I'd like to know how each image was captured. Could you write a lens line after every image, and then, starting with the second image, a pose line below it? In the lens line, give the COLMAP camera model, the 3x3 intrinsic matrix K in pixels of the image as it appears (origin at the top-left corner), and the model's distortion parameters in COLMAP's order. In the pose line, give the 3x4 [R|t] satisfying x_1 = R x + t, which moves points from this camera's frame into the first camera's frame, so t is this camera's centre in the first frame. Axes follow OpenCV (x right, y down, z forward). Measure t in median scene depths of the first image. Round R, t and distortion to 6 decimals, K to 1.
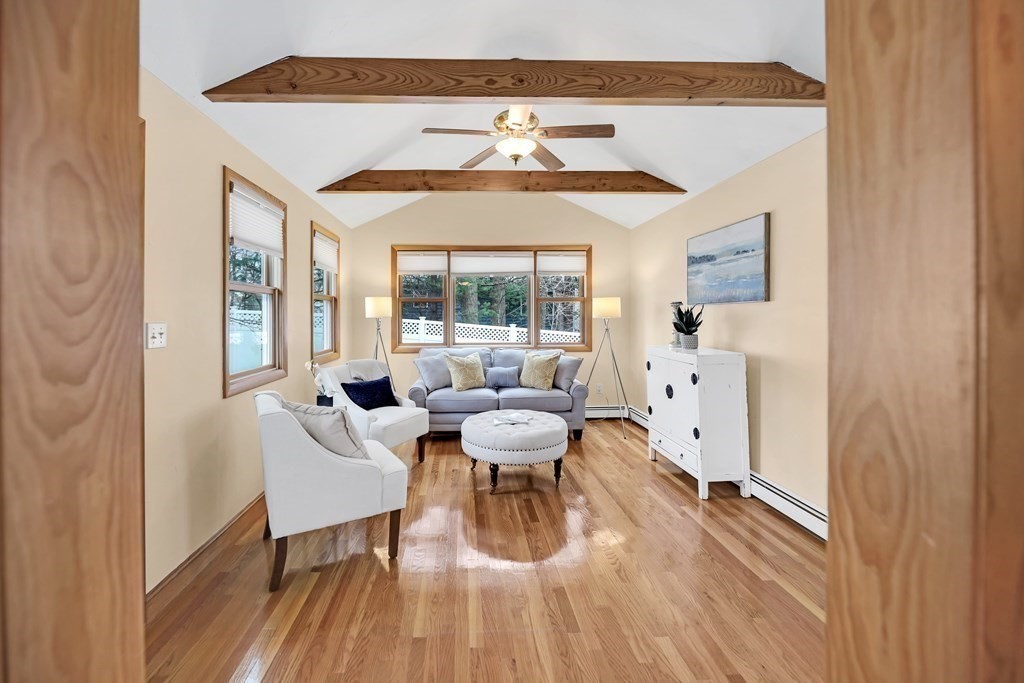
lens RADIAL K [[433.0, 0, 474.5], [0, 433.0, 313.1], [0, 0, 1]] dist [-0.000637, -0.000780]
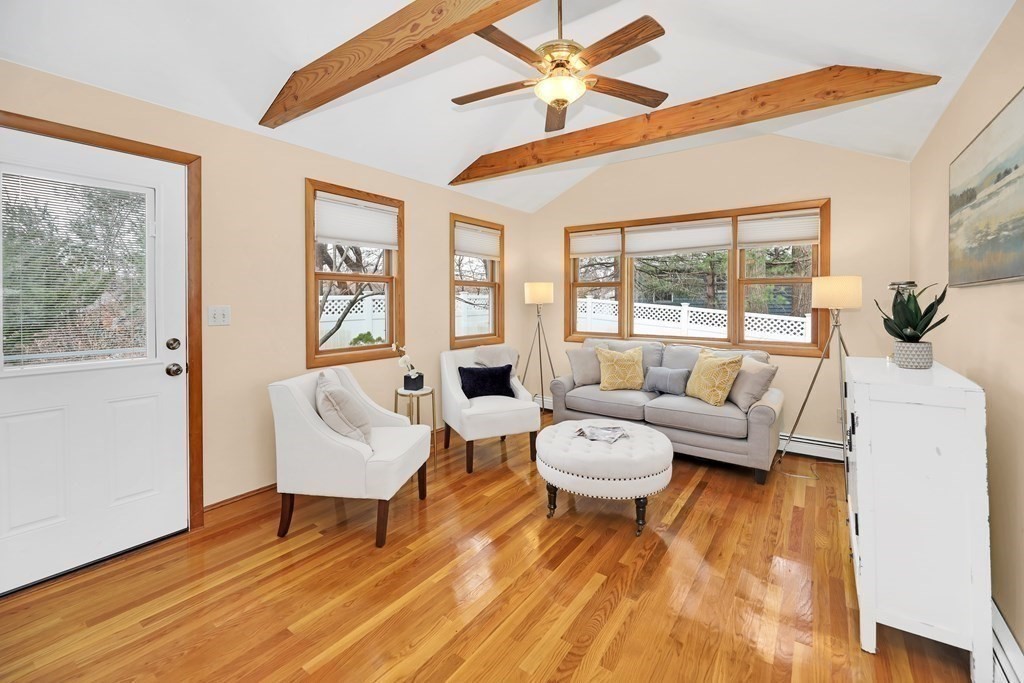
lens RADIAL K [[433.0, 0, 519.4], [0, 433.0, 302.6], [0, 0, 1]] dist [-0.000637, -0.000780]
pose [[0.794960, 0.009412, -0.606589, 0.344725], [-0.003272, 0.999932, 0.011227, -0.002622], [0.606653, -0.006941, 0.794937, 0.213914]]
